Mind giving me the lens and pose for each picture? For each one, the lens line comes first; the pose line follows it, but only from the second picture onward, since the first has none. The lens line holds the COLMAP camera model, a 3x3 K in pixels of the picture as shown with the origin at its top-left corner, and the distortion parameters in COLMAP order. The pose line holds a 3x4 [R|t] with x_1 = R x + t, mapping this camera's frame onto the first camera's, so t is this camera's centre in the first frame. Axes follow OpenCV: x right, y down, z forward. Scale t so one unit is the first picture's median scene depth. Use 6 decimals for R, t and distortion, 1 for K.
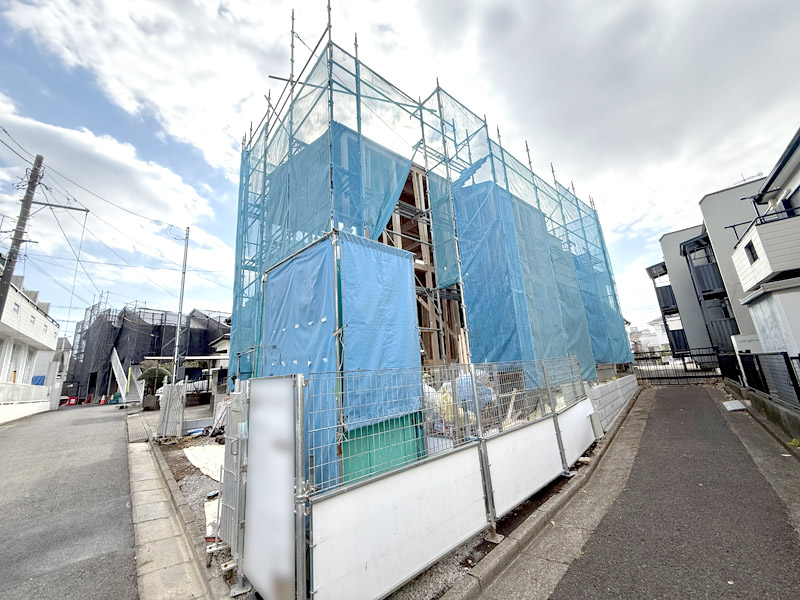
lens RADIAL K [[317.4, 0, 397.9], [0, 317.4, 301.0], [0, 0, 1]] dist [-0.000562, -0.000153]
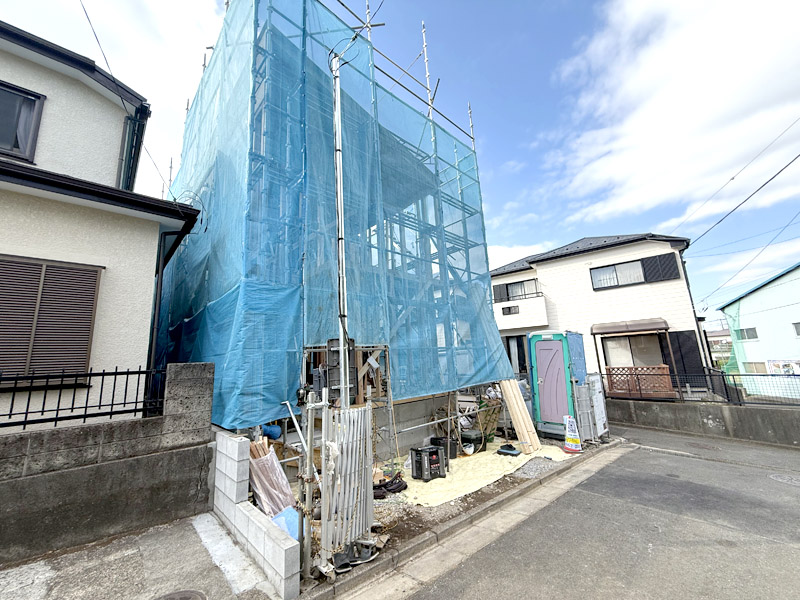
lens RADIAL K [[317.4, 0, 397.9], [0, 317.4, 301.0], [0, 0, 1]] dist [-0.000562, -0.000153]
pose [[-0.036816, 0.256083, 0.965953, -0.865671], [-0.178733, 0.949335, -0.258490, 0.169954], [-0.983209, -0.182165, 0.010819, 0.723513]]
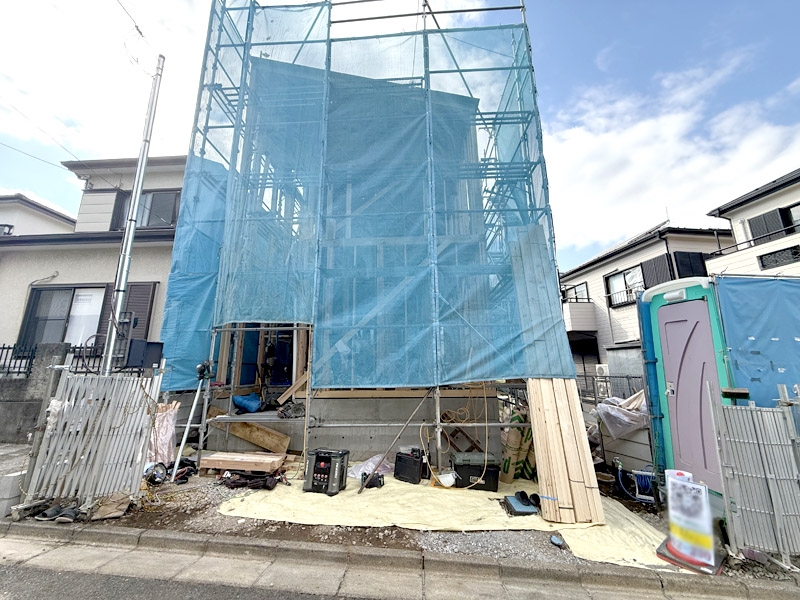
lens RADIAL K [[317.4, 0, 397.9], [0, 317.4, 301.0], [0, 0, 1]] dist [-0.000562, -0.000153]
pose [[0.688442, 0.214456, 0.692861, -0.571341], [-0.203686, 0.974009, -0.099090, 0.093767], [-0.696103, -0.072909, 0.714230, 0.315321]]
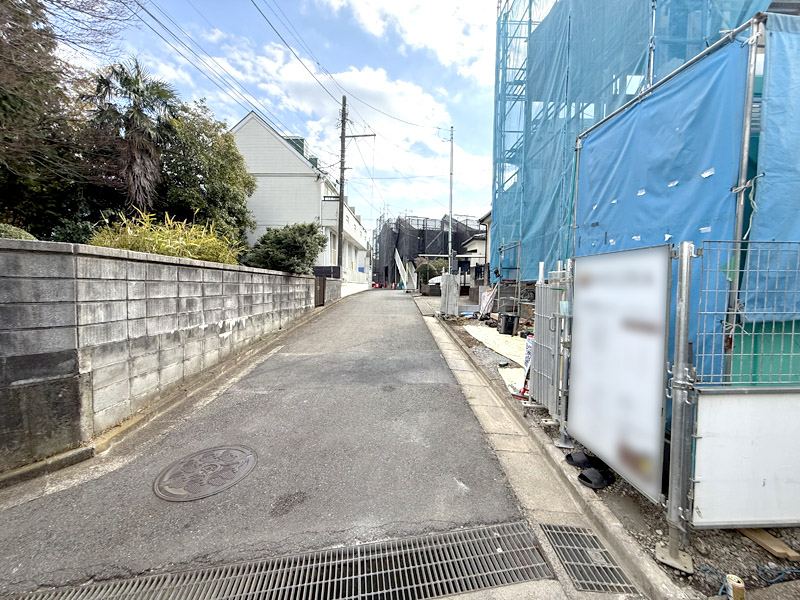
lens RADIAL K [[317.4, 0, 397.9], [0, 317.4, 301.0], [0, 0, 1]] dist [-0.000562, -0.000153]
pose [[0.763989, 0.105523, -0.636542, -0.065791], [0.088990, 0.959876, 0.265932, 0.019265], [0.639063, -0.259815, 0.723944, -0.009680]]
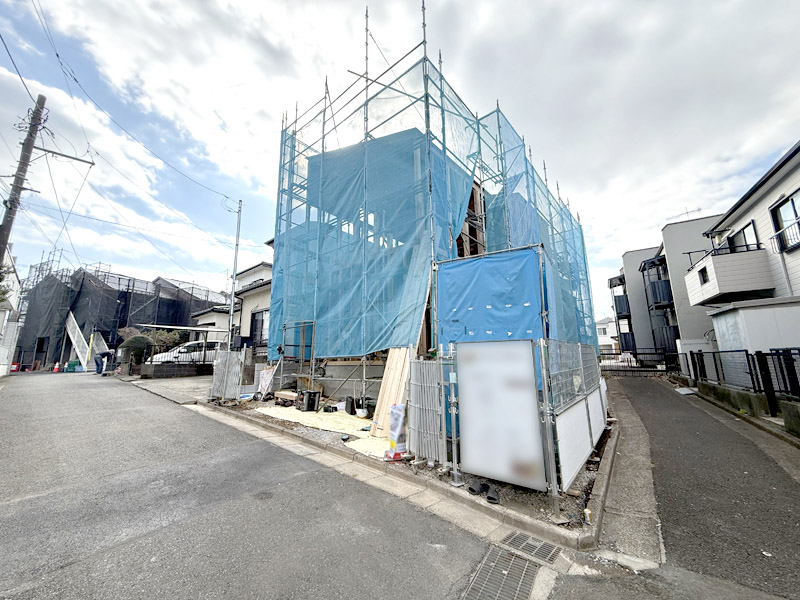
lens RADIAL K [[317.4, 0, 397.9], [0, 317.4, 301.0], [0, 0, 1]] dist [-0.000562, -0.000153]
pose [[0.986031, 0.080965, 0.145558, -0.242066], [-0.086711, 0.995668, 0.033567, 0.010647], [-0.142209, -0.045720, 0.988780, -0.085082]]
